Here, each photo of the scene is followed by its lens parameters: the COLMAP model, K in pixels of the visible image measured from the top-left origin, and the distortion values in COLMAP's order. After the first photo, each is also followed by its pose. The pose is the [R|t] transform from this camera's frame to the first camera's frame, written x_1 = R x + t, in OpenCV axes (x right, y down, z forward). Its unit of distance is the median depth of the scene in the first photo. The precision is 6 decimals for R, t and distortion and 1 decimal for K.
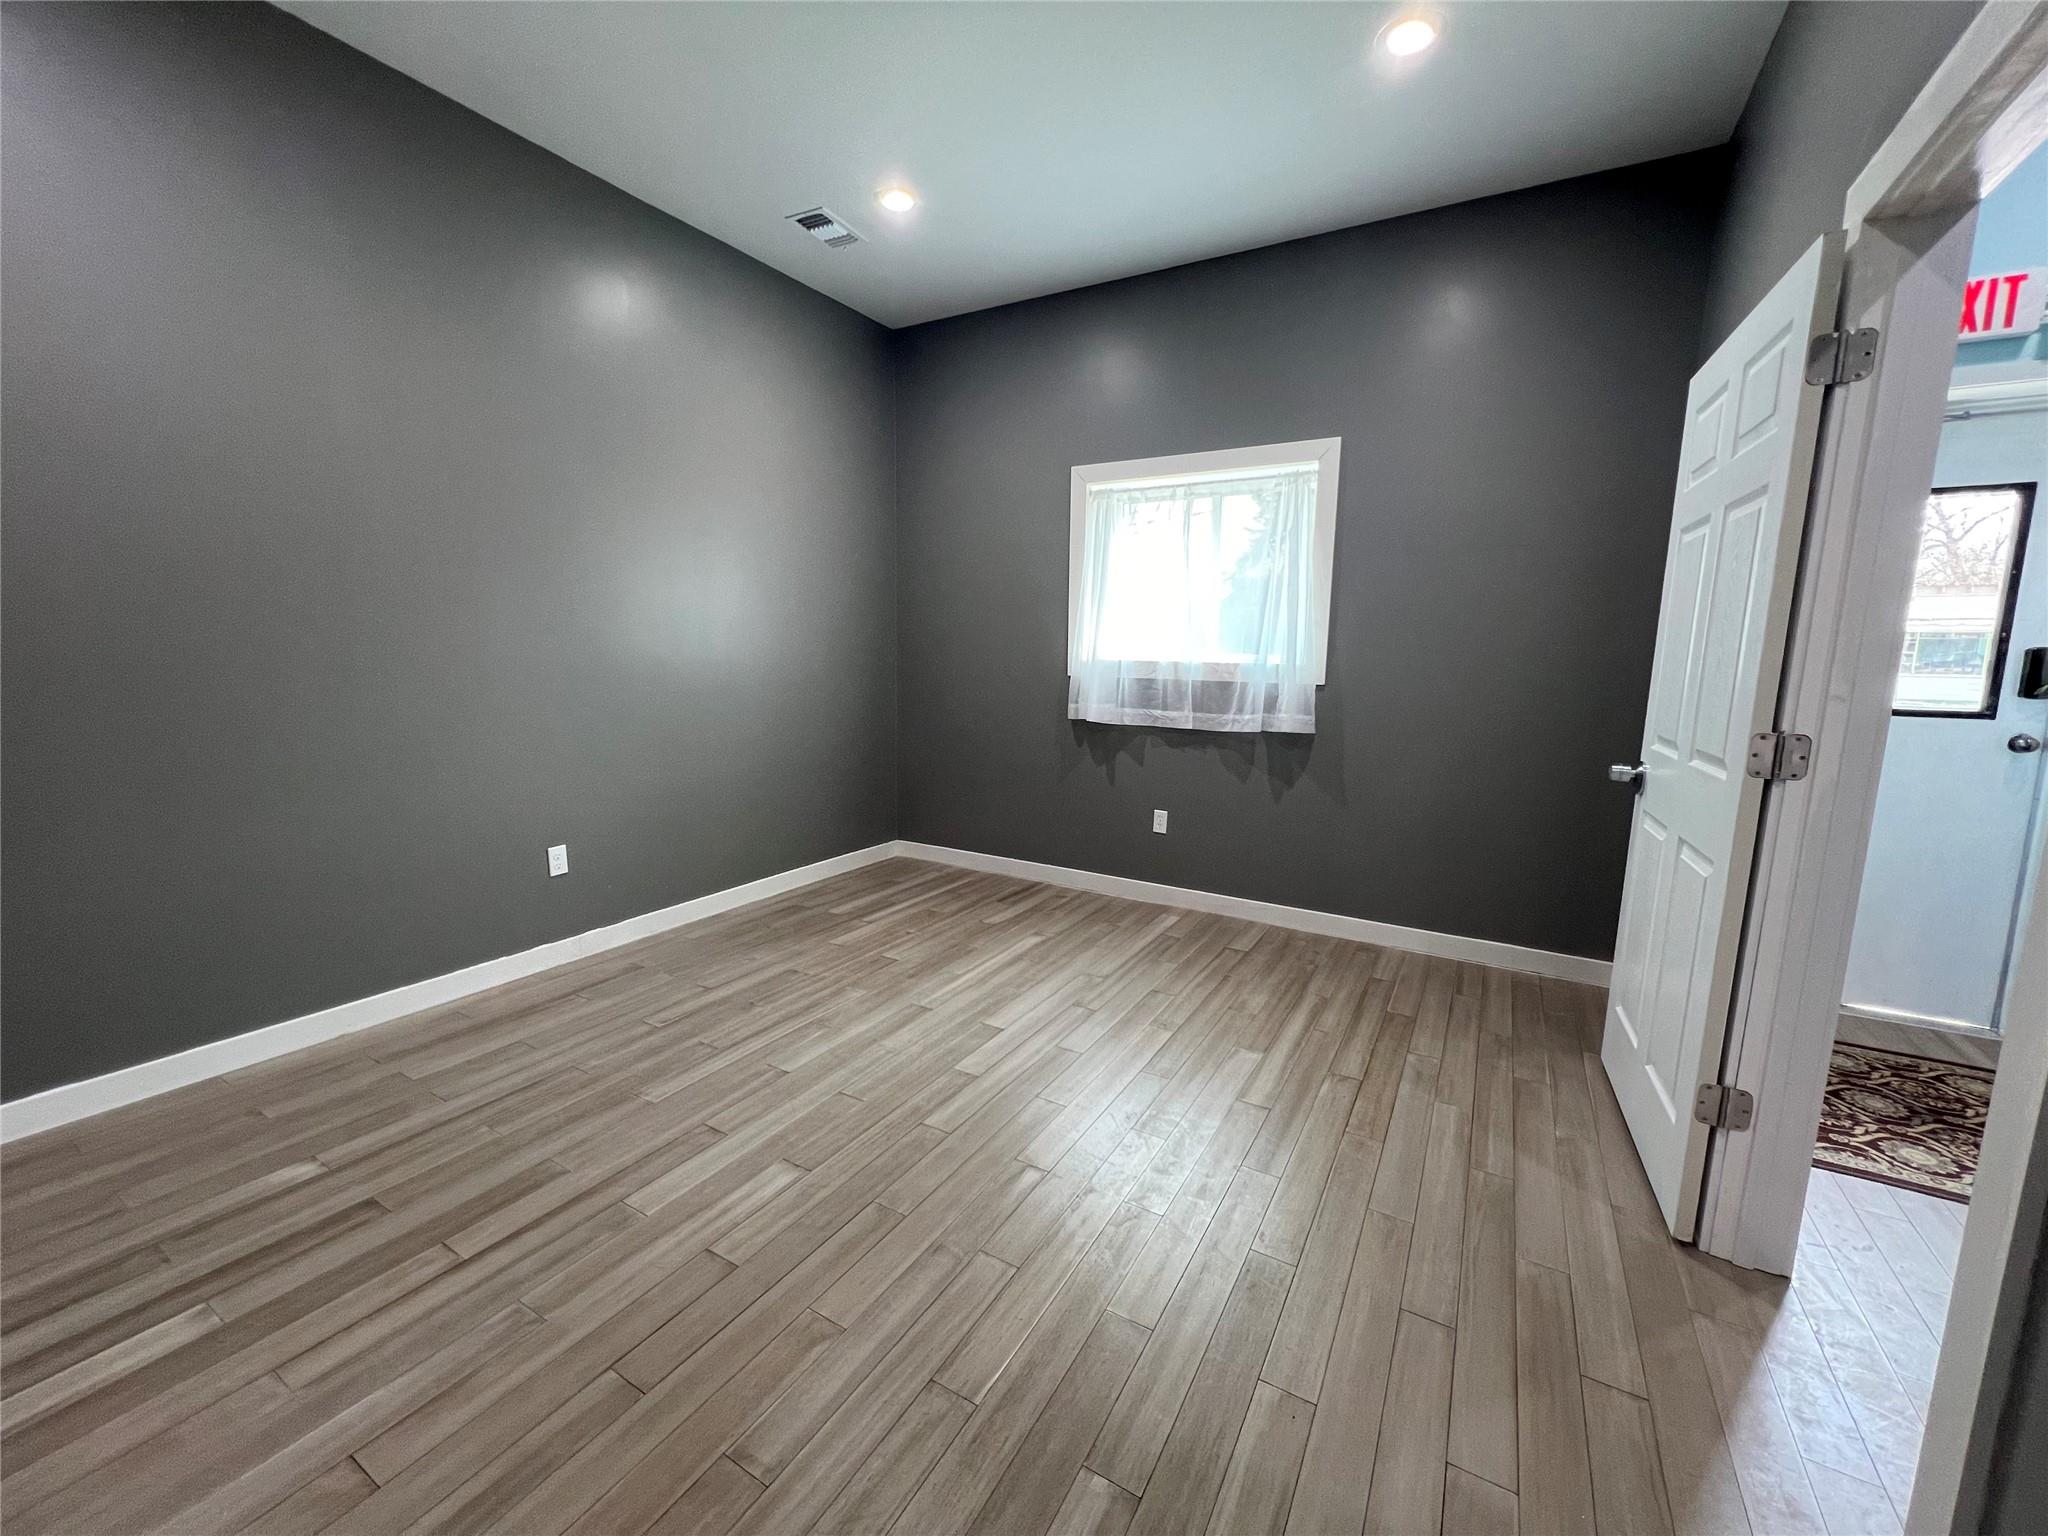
lens RADIAL K [[819.6, 0, 1024.0], [0, 819.6, 768.0], [0, 0, 1]] dist [-0.000798, -0.000066]
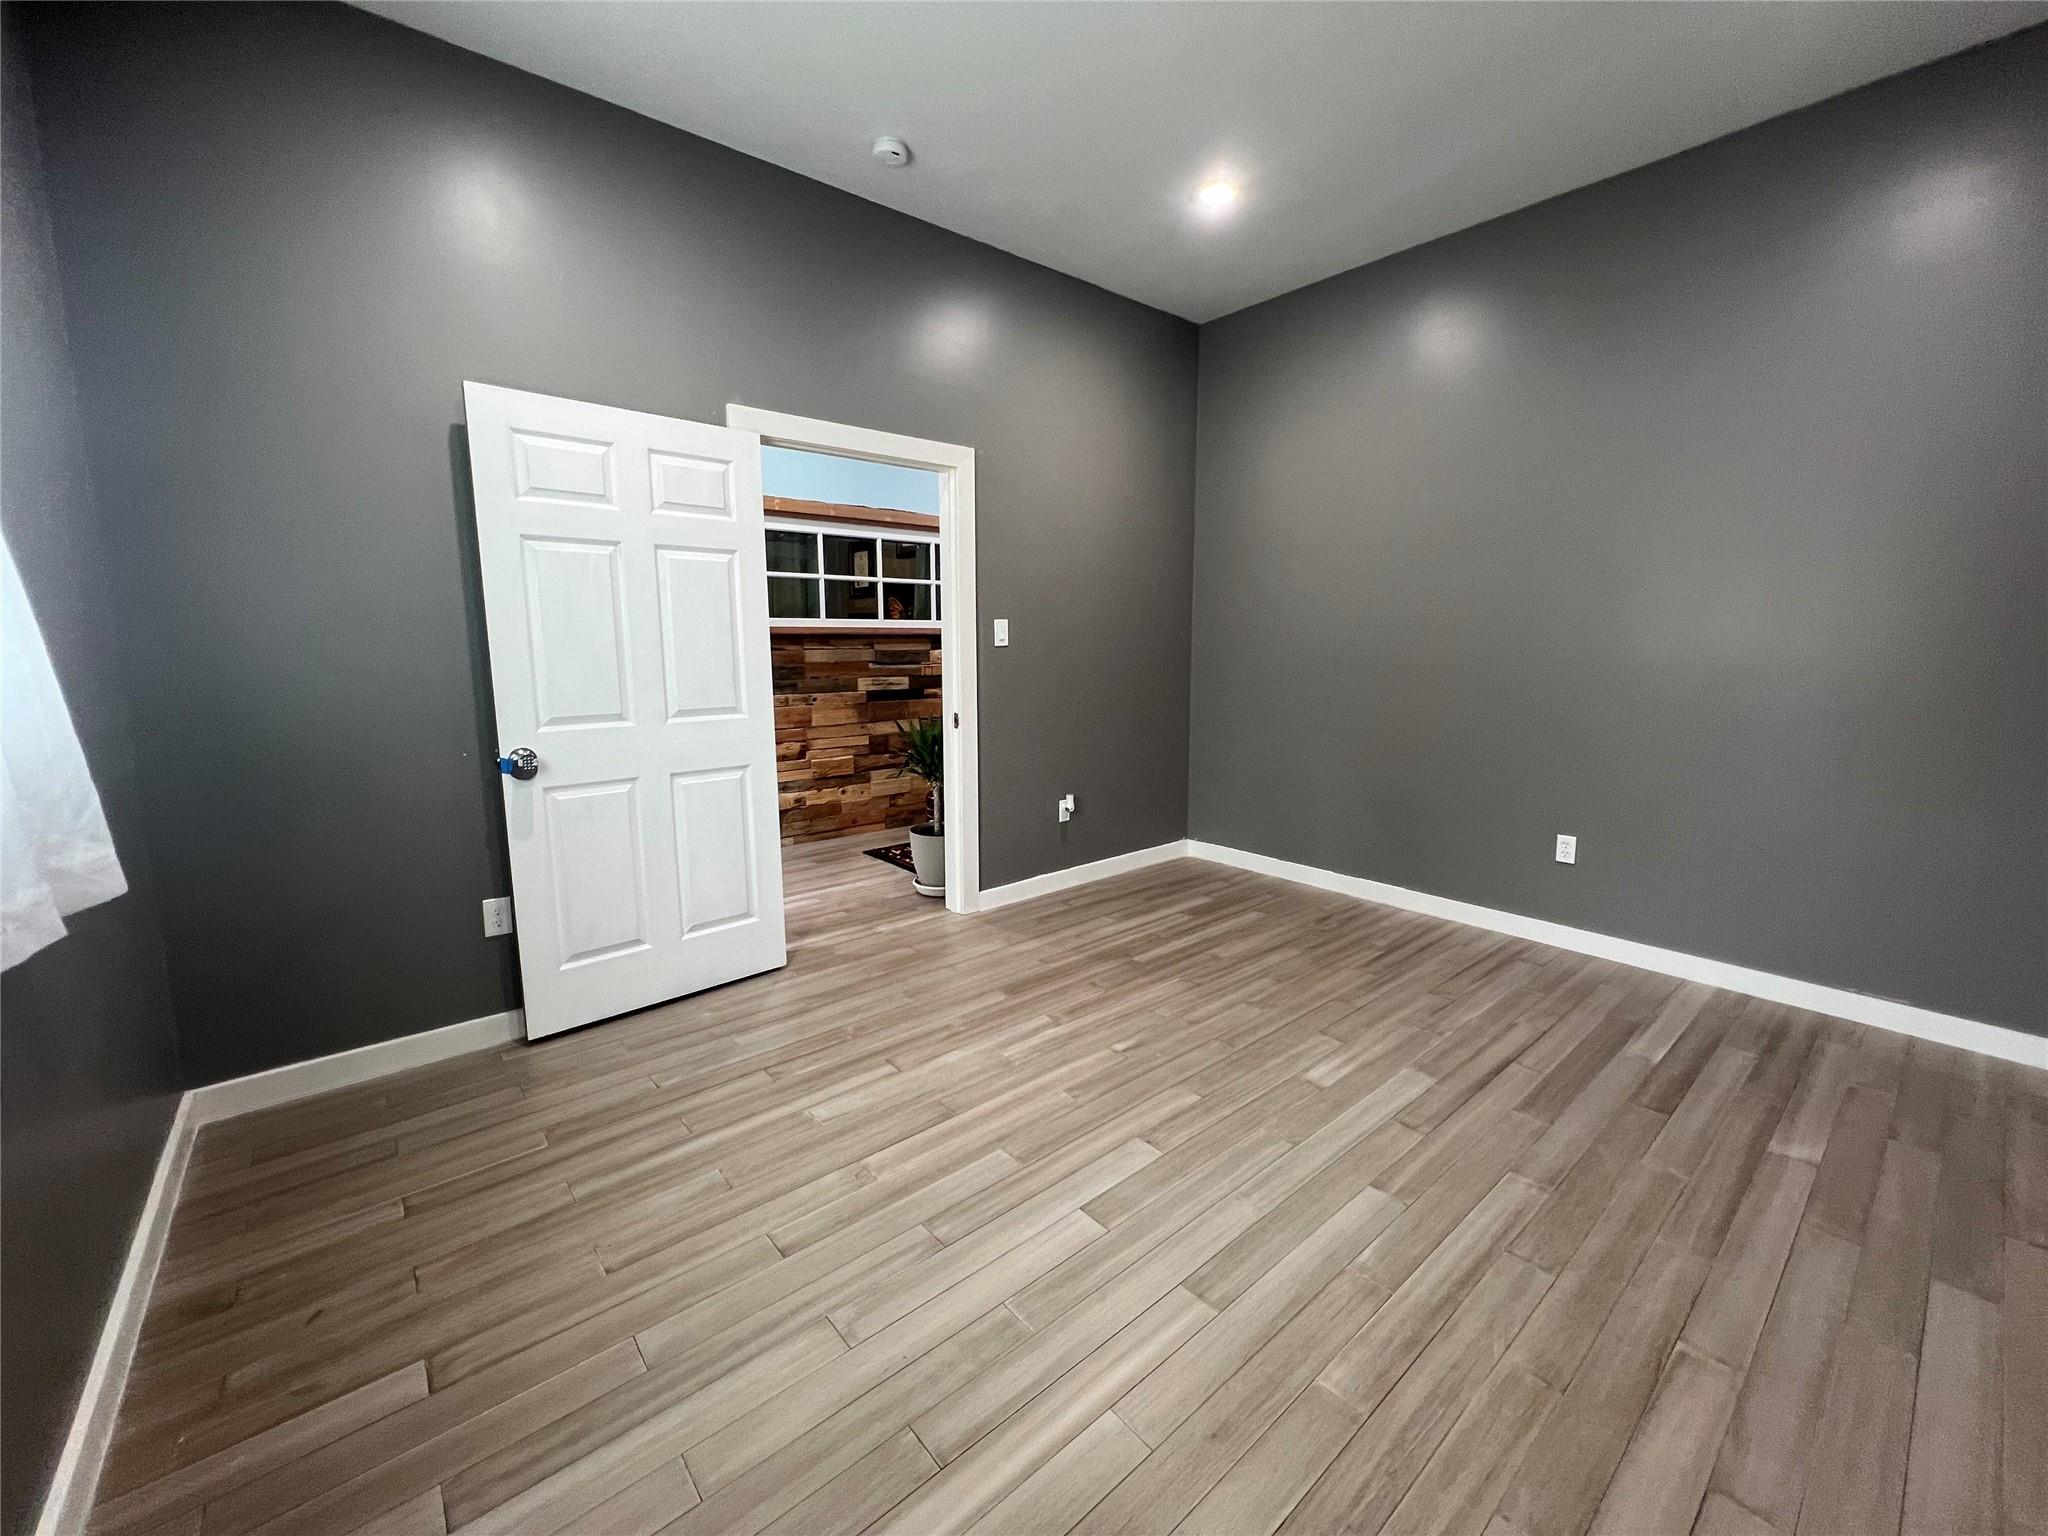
lens RADIAL K [[819.6, 0, 1024.0], [0, 819.6, 768.0], [0, 0, 1]] dist [-0.000798, -0.000066]
pose [[-0.942468, -0.063979, 0.328117, -0.213582], [0.035766, 0.956584, 0.289254, -0.274250], [-0.332378, 0.284348, -0.899262, 1.792223]]
